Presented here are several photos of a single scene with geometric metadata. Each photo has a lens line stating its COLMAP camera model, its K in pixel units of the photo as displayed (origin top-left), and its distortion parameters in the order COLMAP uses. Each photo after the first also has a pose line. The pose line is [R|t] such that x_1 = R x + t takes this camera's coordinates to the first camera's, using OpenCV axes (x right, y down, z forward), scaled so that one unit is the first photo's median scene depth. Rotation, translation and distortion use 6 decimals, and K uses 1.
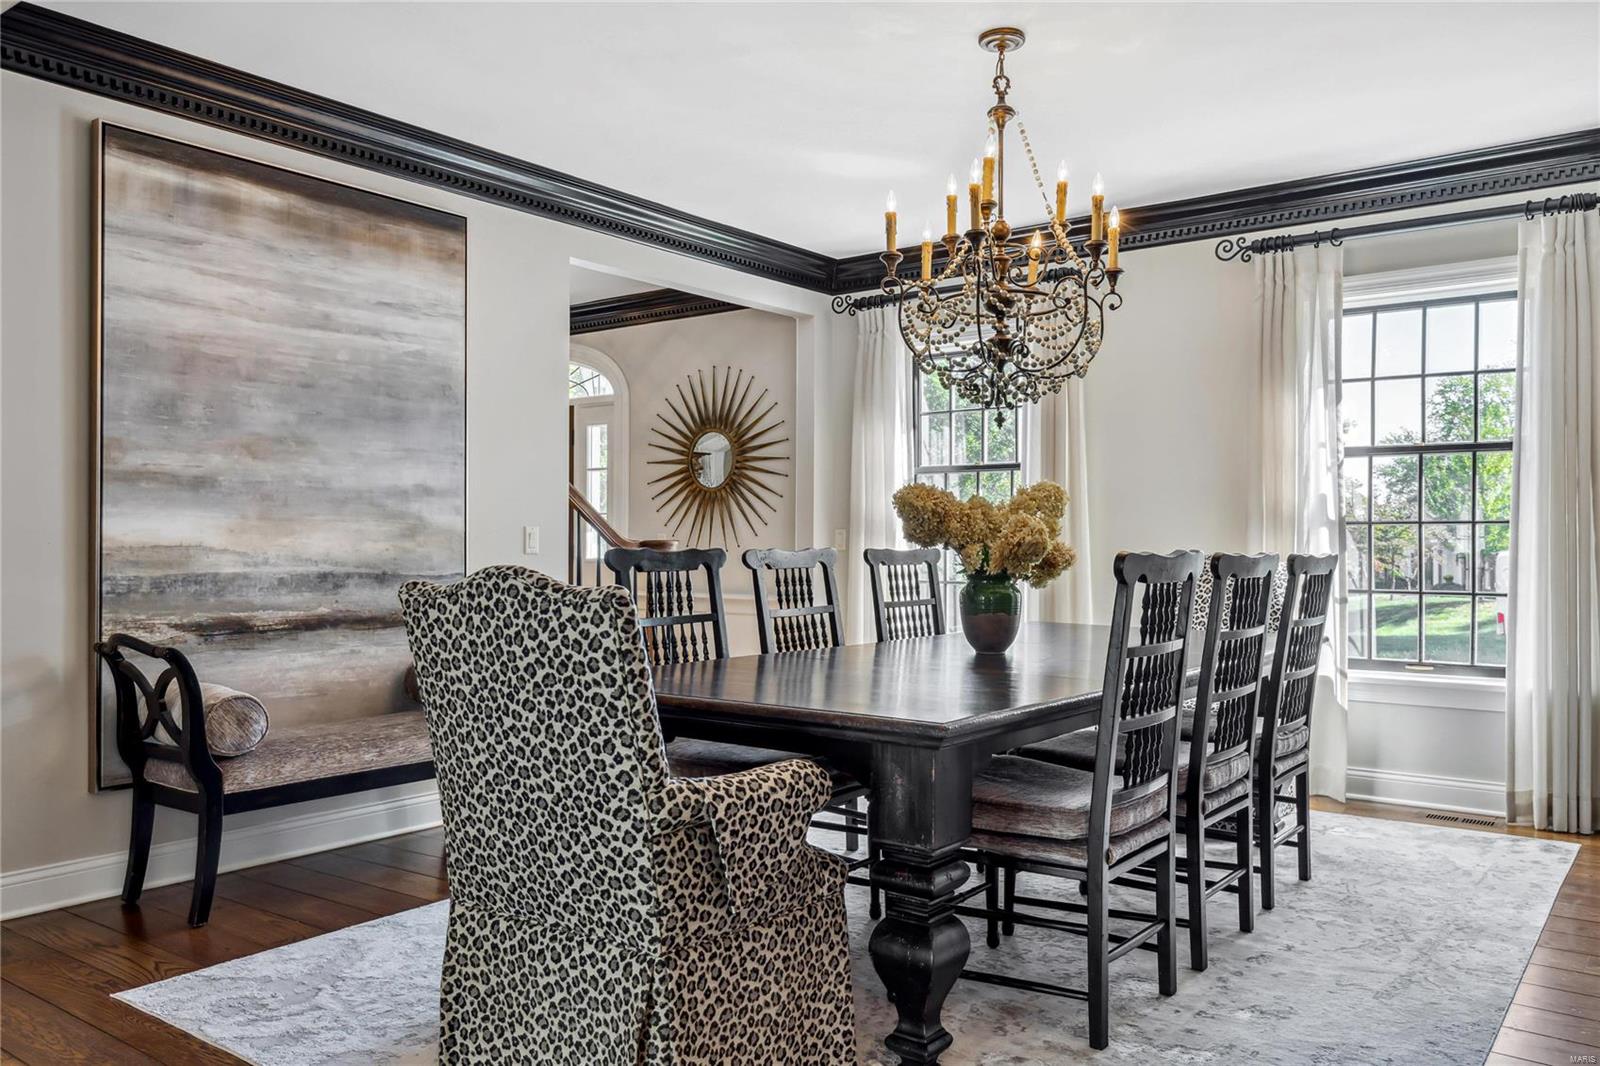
lens RADIAL K [[1233.7, 0, 801.4], [0, 1233.7, 537.7], [0, 0, 1]] dist [-0.001681, -0.000649]
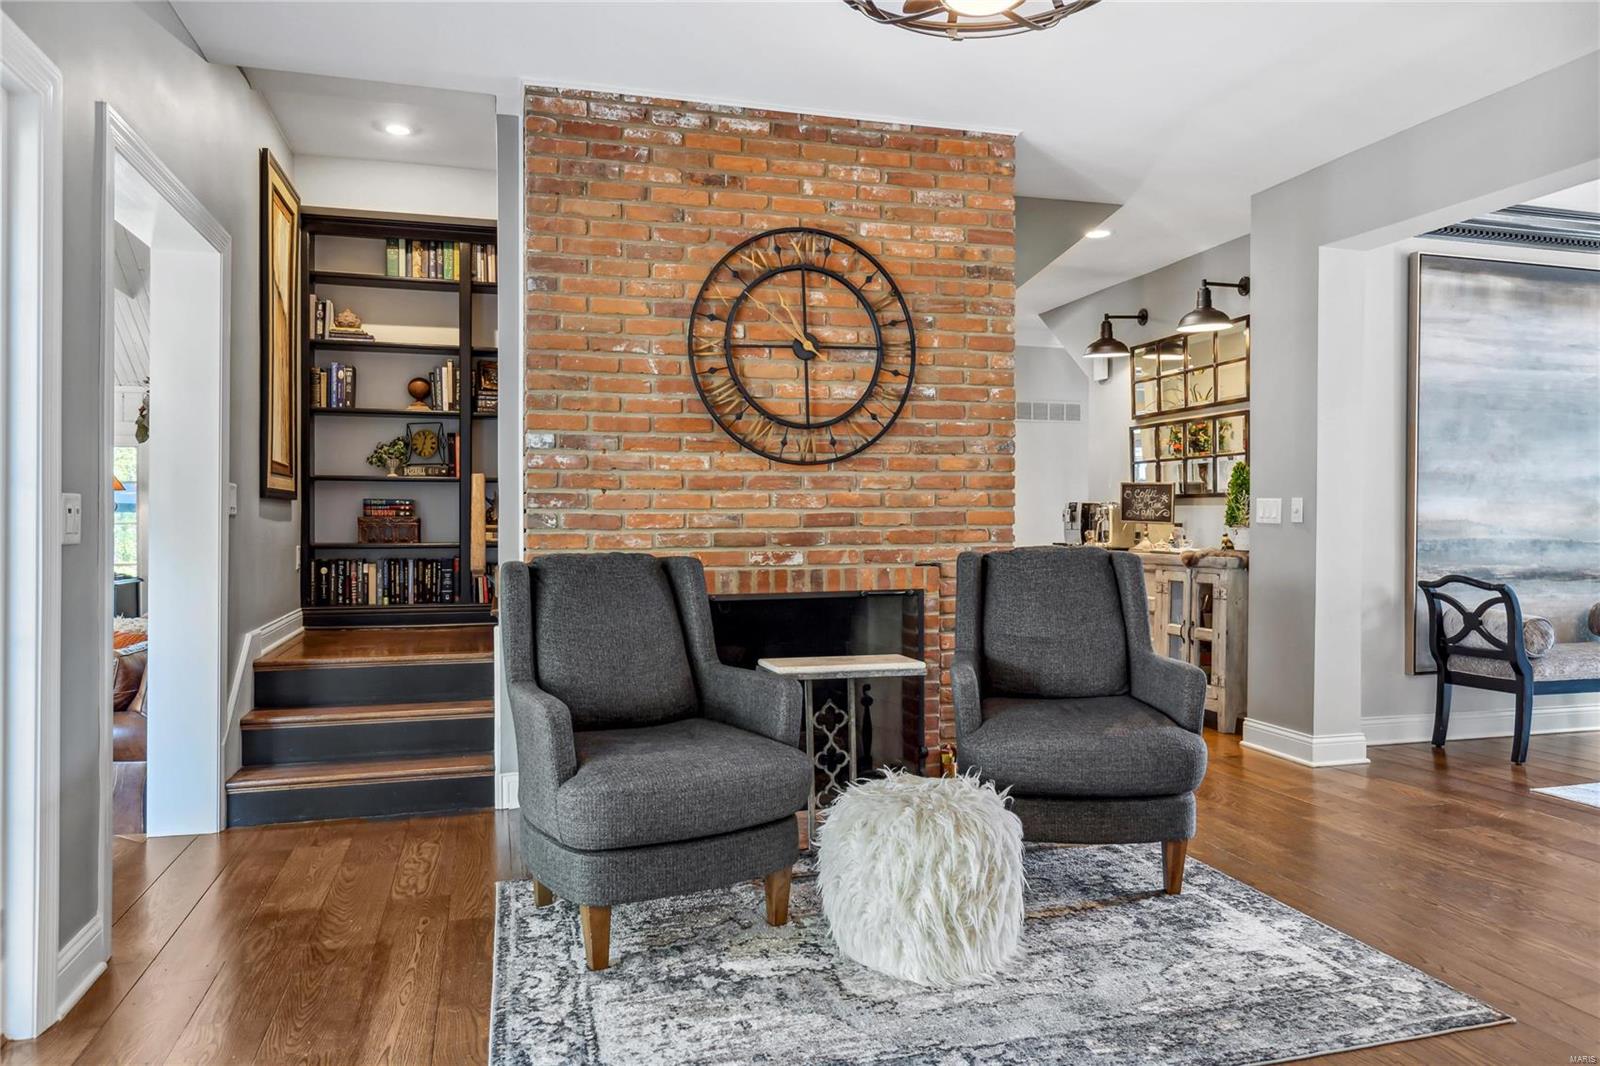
lens RADIAL K [[1054.3, 0, 797.5], [0, 1054.3, 526.3], [0, 0, 1]] dist [0.001505, 0.000952]
pose [[0.799604, 0.002316, -0.600523, -0.356406], [0.001156, 0.999985, 0.005395, 0.005577], [0.600526, -0.005008, 0.799590, -0.518784]]
